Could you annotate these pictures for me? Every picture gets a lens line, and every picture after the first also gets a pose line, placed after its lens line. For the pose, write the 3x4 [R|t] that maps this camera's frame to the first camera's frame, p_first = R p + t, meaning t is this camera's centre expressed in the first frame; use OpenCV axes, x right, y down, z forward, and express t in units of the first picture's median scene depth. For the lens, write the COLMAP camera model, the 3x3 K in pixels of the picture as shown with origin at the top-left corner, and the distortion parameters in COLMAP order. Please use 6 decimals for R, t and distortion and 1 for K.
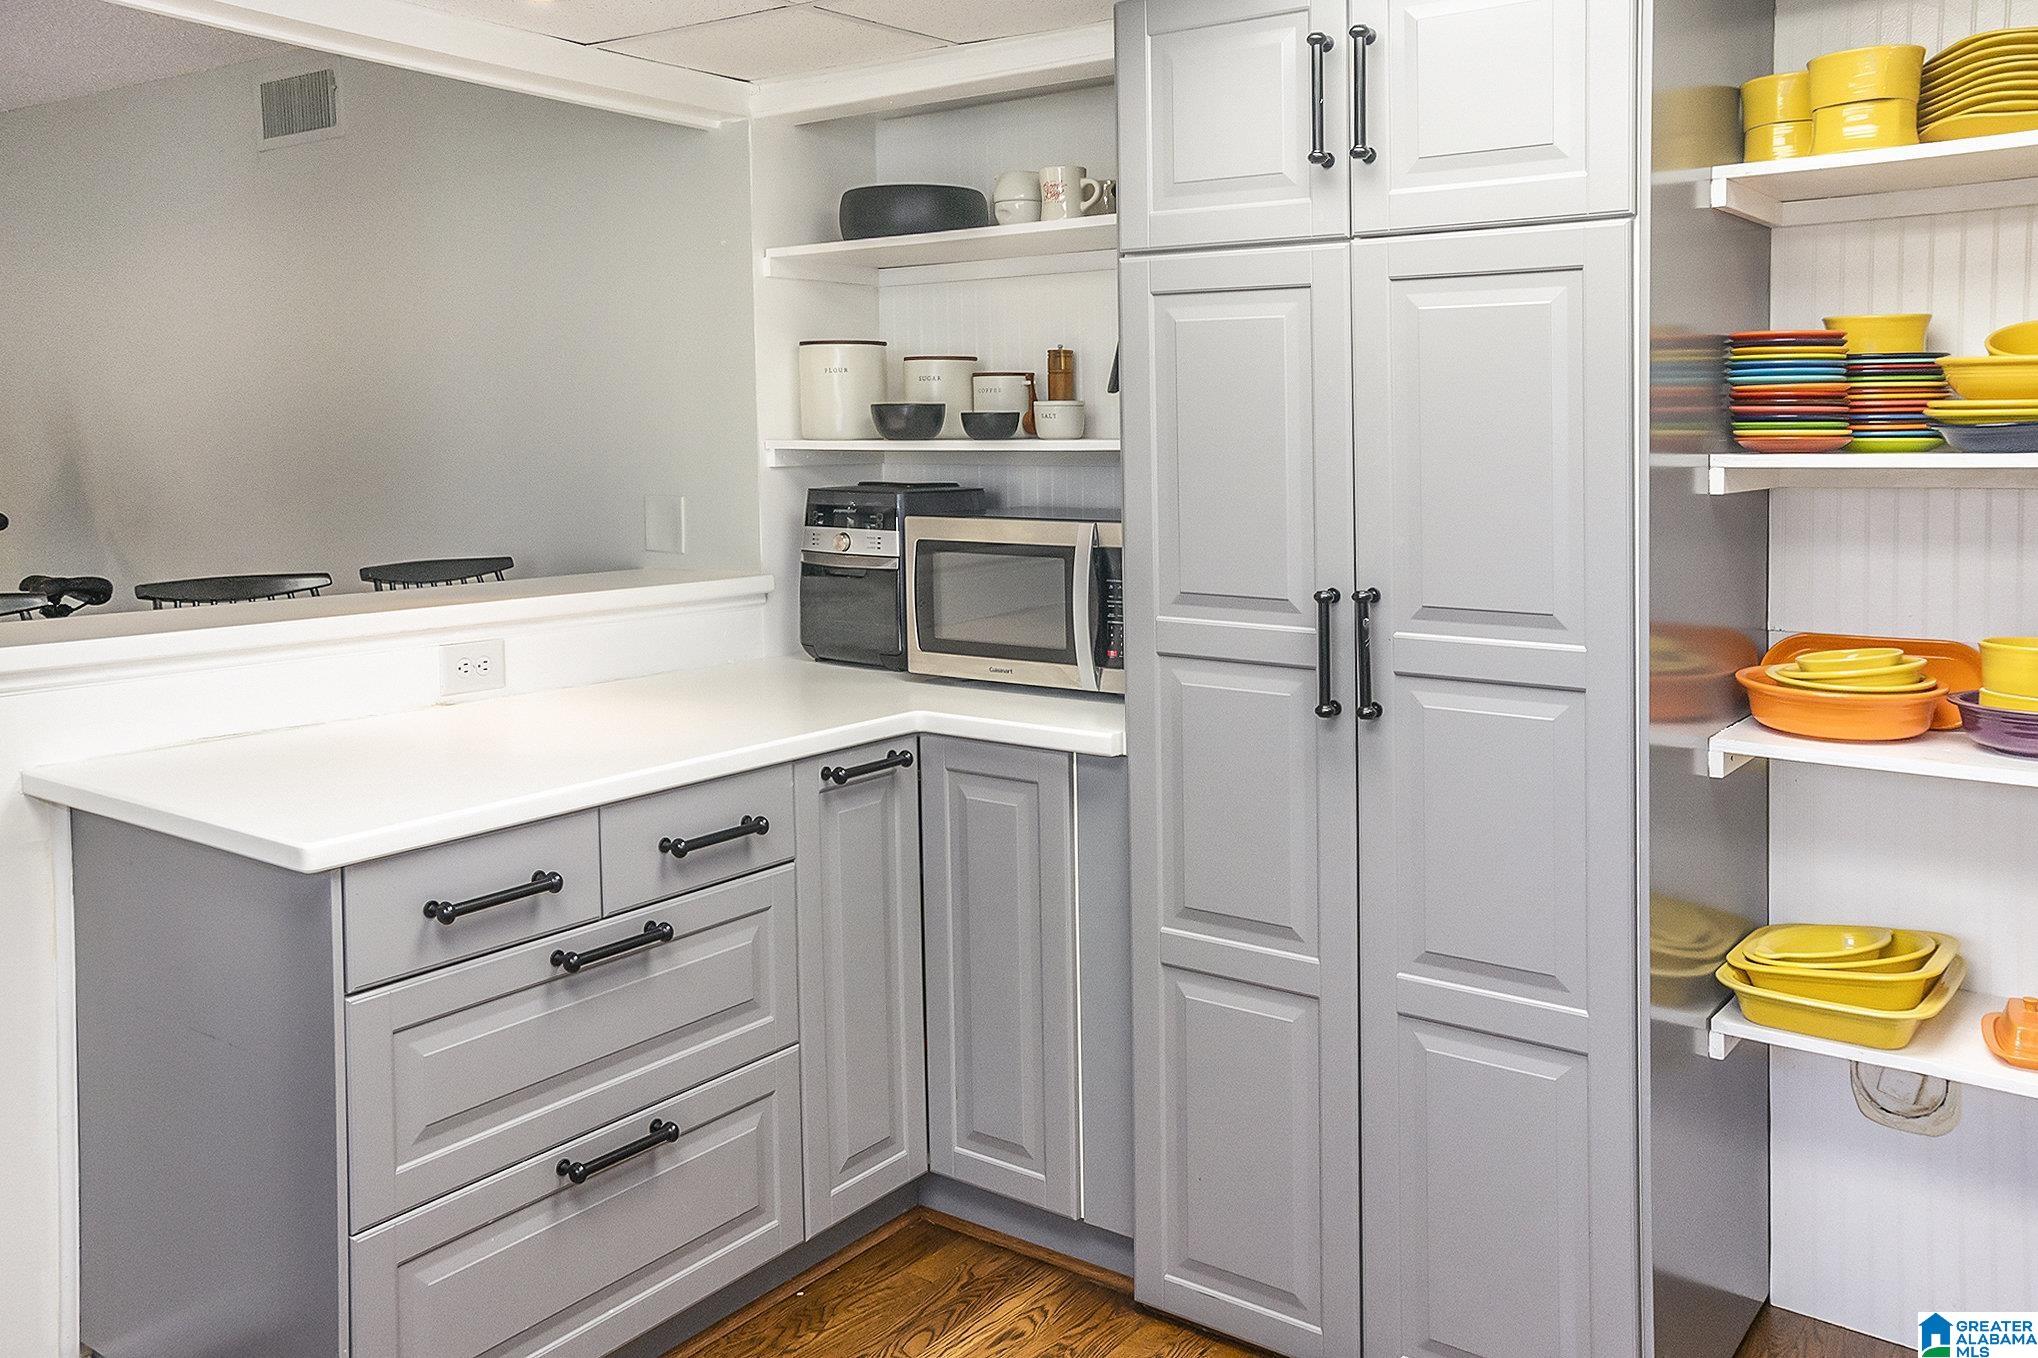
lens RADIAL K [[1661.8, 0, 1019.0], [0, 1661.8, 679.0], [0, 0, 1]] dist [-0.003158, 0.144527]
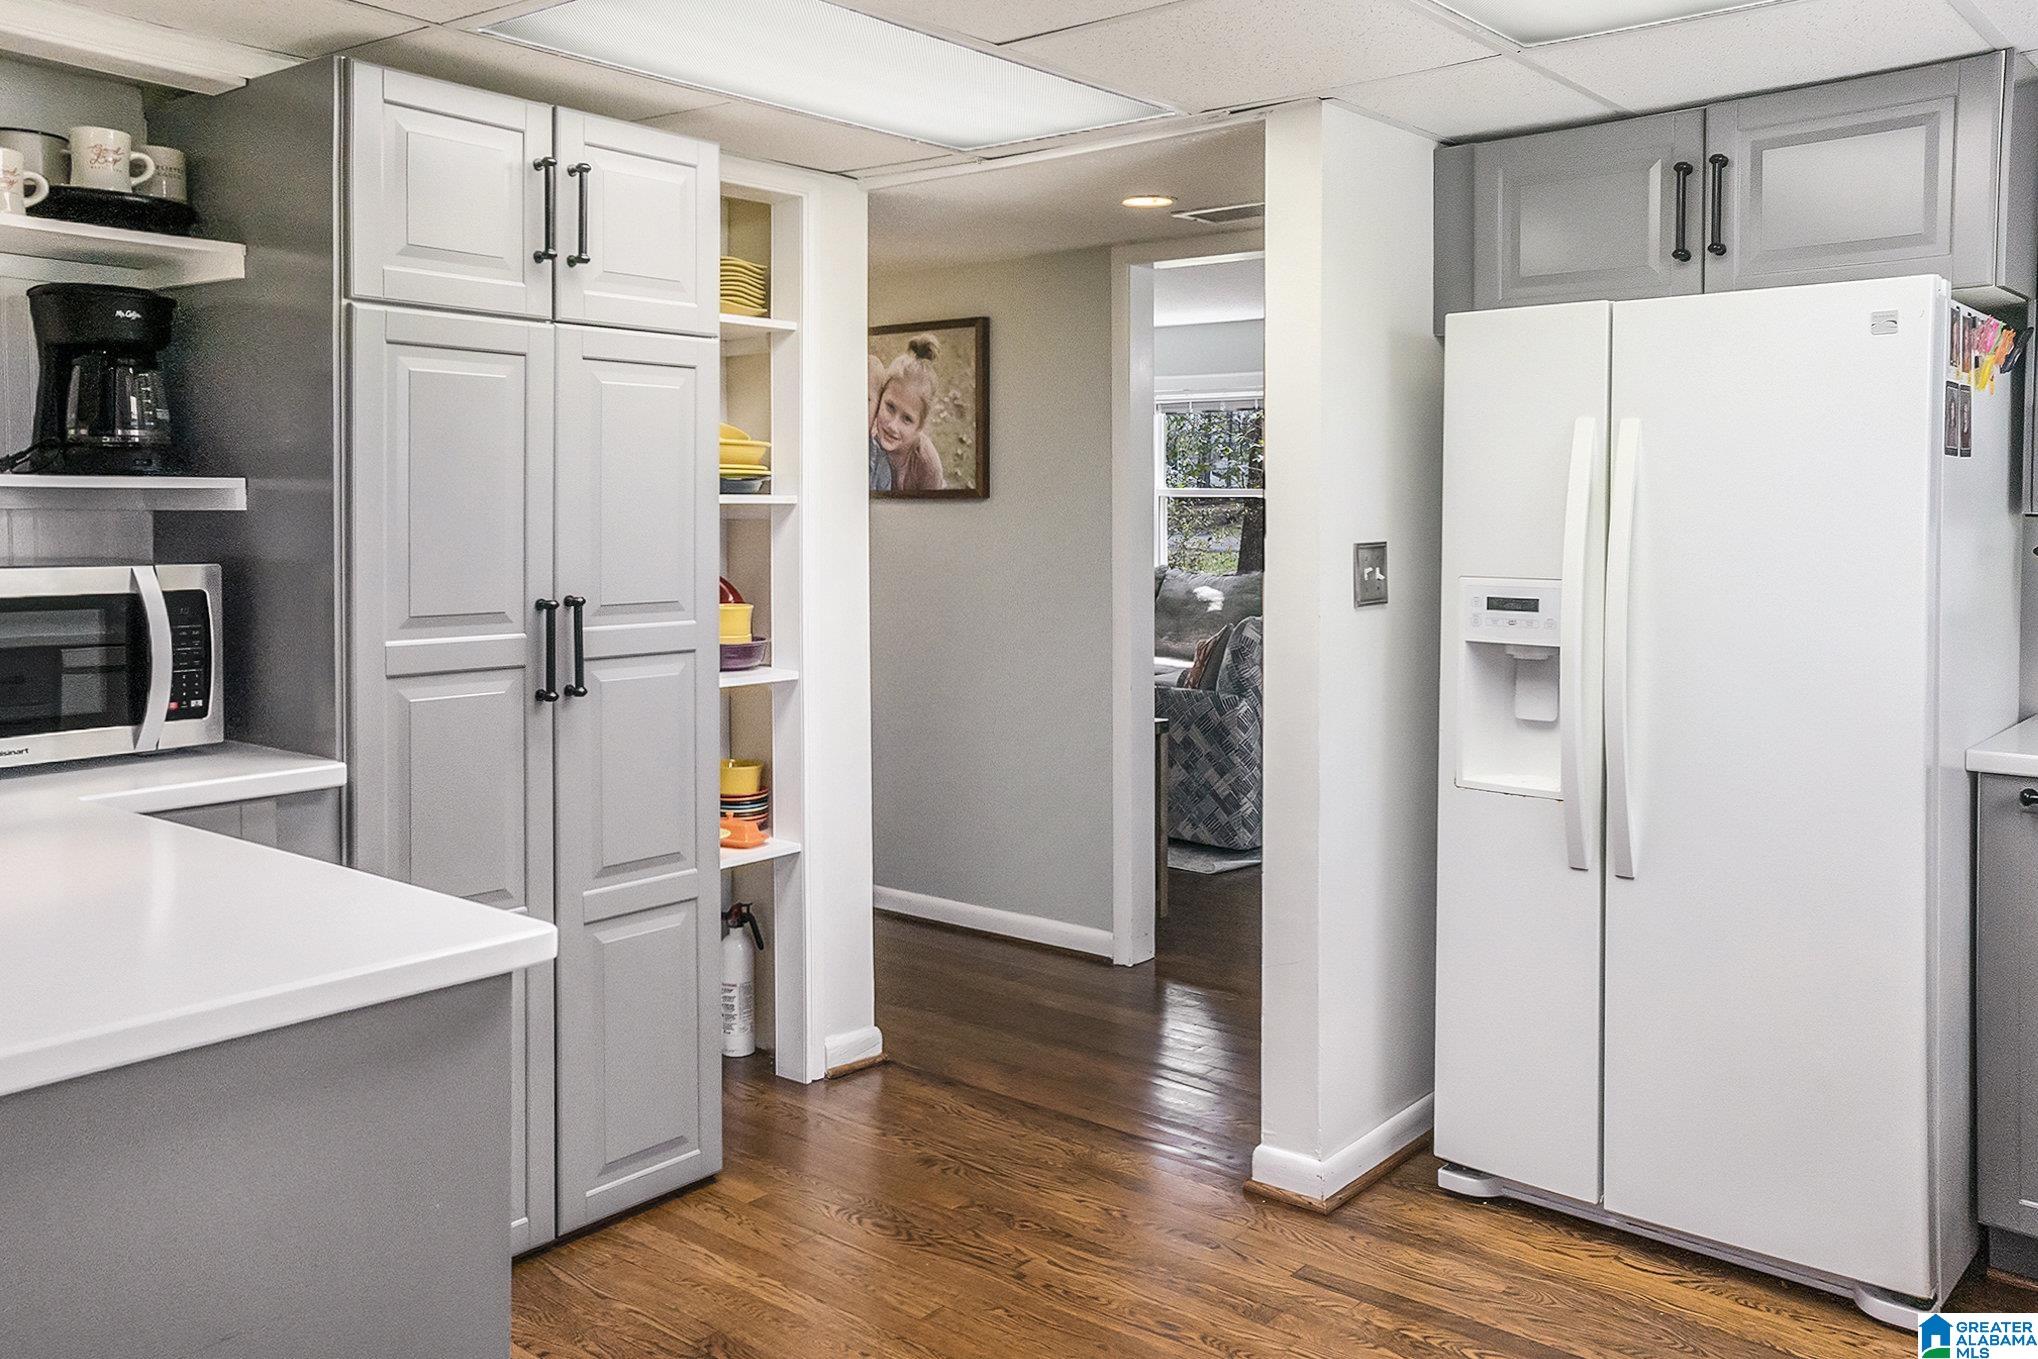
lens RADIAL K [[1661.8, 0, 1019.0], [0, 1661.8, 679.5], [0, 0, 1]] dist [-0.003158, 0.144527]
pose [[0.061579, -0.109532, 0.992074, -1.046139], [0.138735, 0.985251, 0.100167, -0.070794], [-0.988413, 0.131467, 0.075867, 0.567630]]
